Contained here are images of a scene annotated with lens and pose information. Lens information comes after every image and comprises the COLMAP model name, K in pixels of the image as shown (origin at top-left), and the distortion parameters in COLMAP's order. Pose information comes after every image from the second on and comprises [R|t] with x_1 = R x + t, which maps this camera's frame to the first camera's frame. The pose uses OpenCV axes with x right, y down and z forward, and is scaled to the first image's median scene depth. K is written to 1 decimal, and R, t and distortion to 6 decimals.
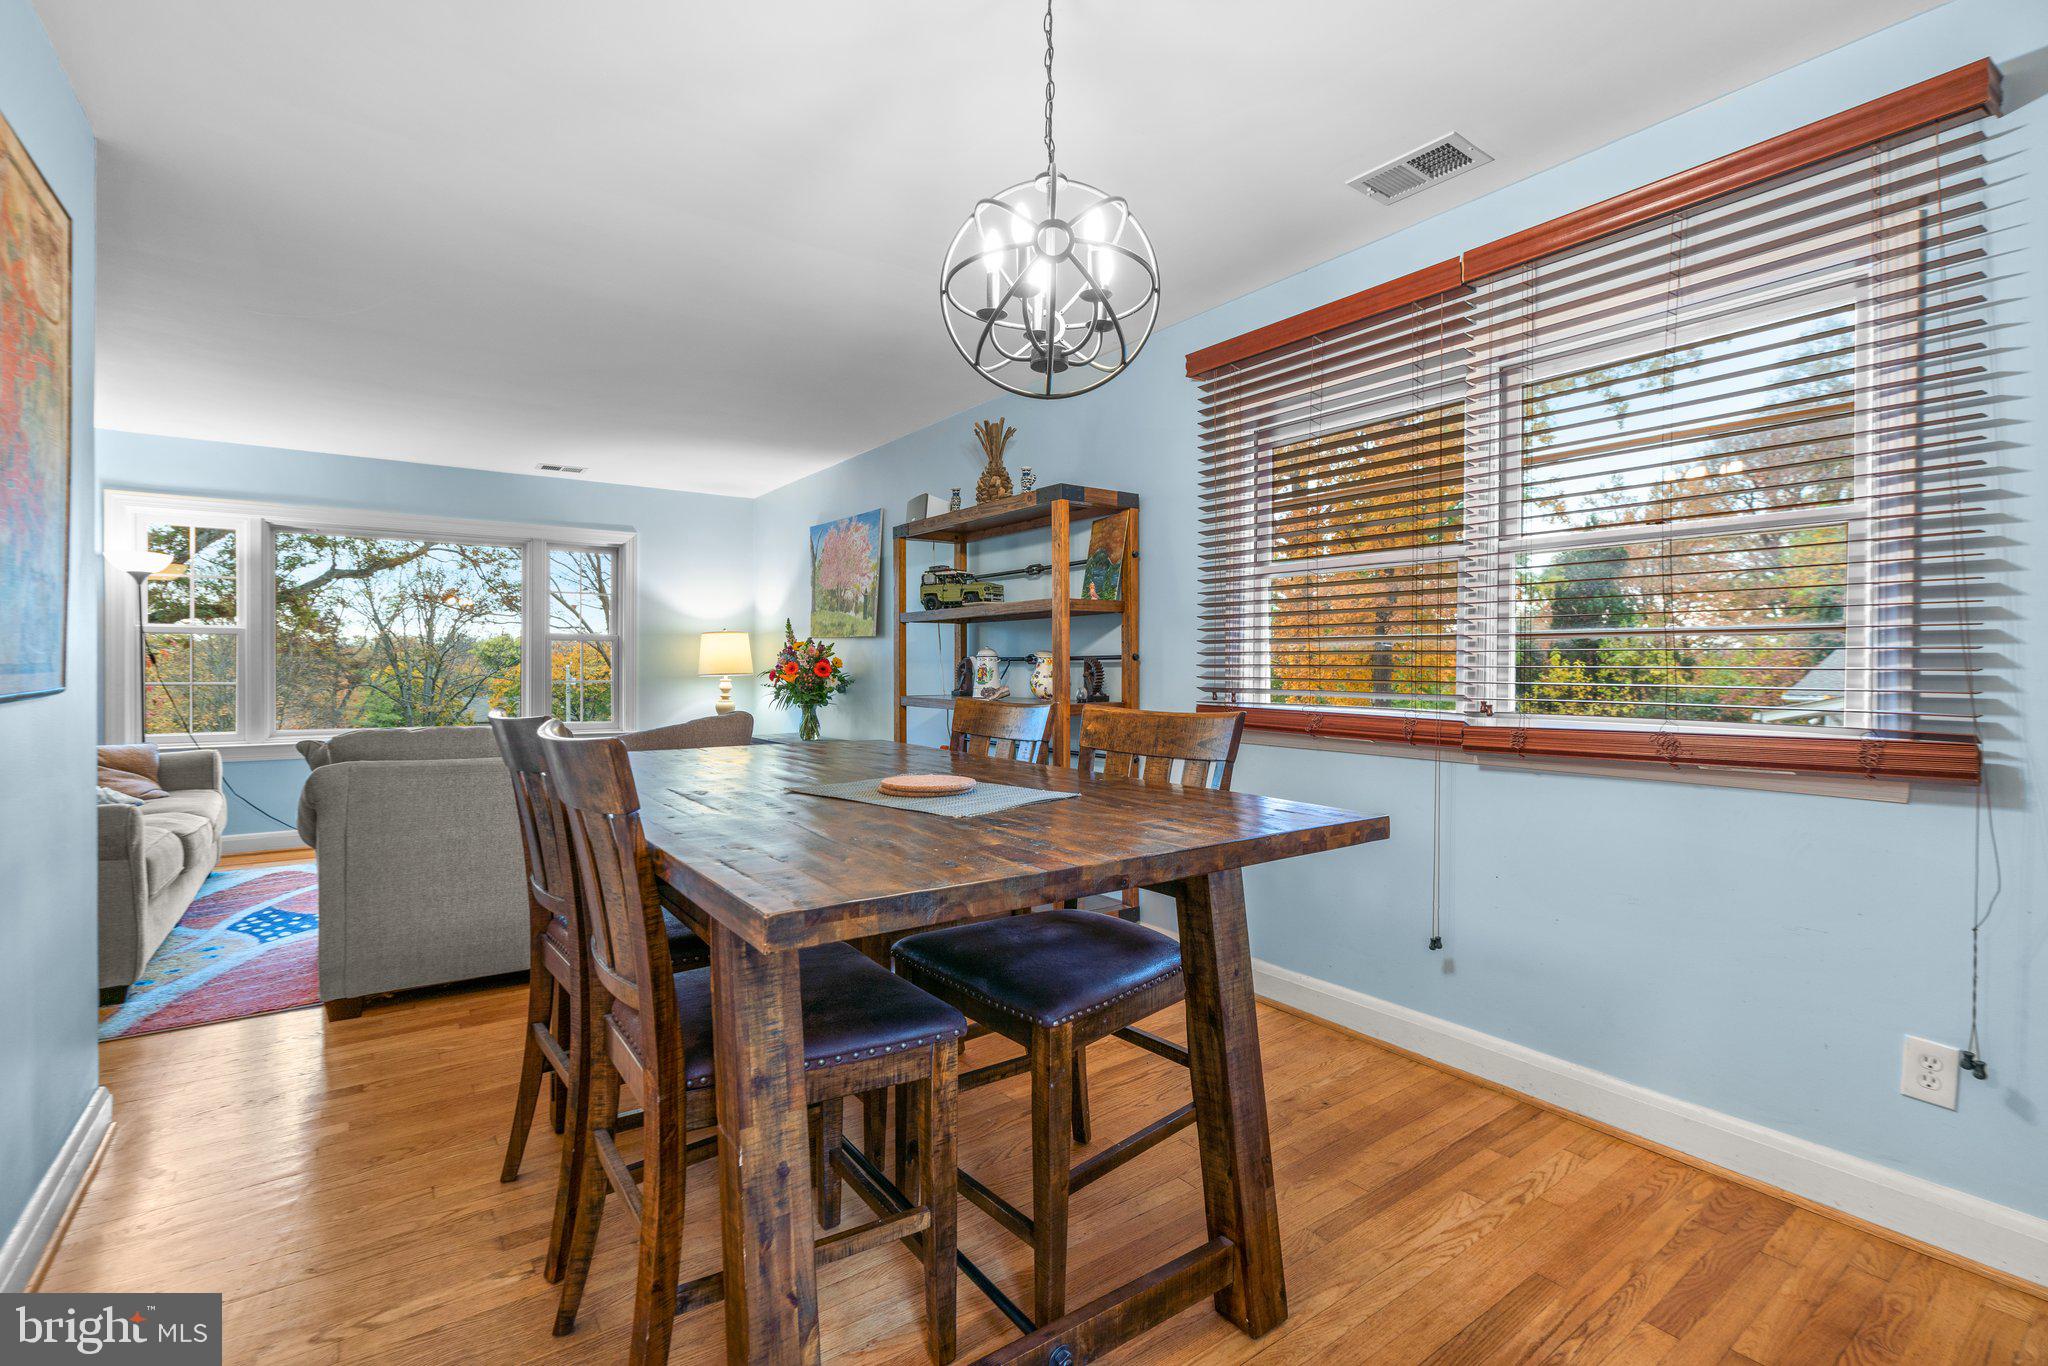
lens RADIAL K [[922.4, 0, 1024.0], [0, 922.4, 683.0], [0, 0, 1]] dist [0.000860, 0.000016]
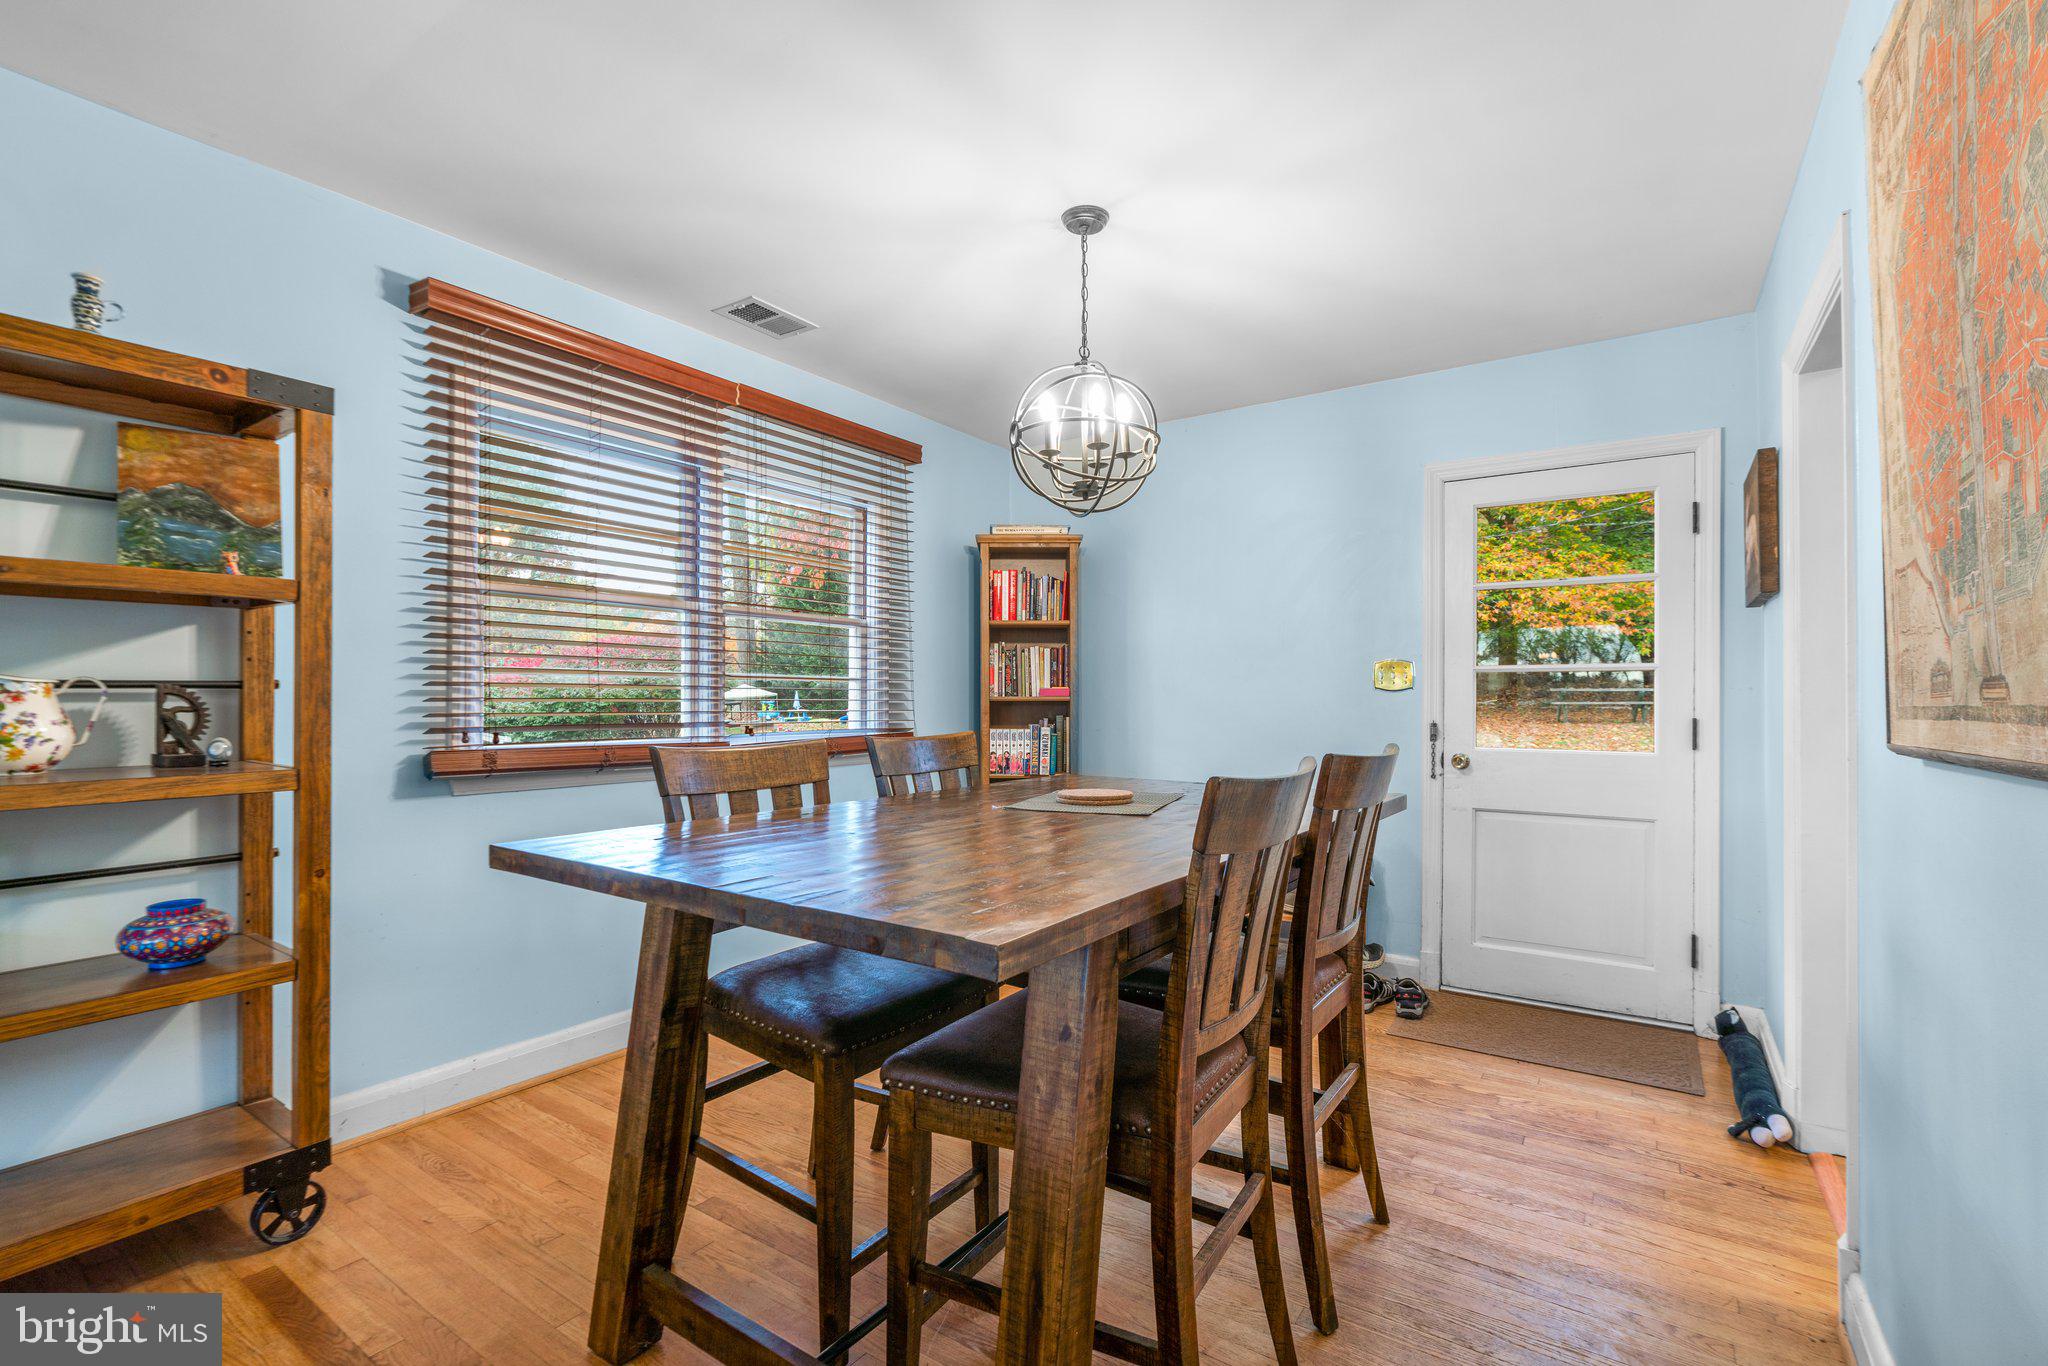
lens RADIAL K [[922.4, 0, 1024.0], [0, 922.4, 683.0], [0, 0, 1]] dist [0.000860, 0.000016]
pose [[-0.335017, 0.018733, 0.942026, -0.875821], [0.024393, 0.999640, -0.011203, -0.027253], [-0.941896, 0.019226, -0.335354, 1.095647]]
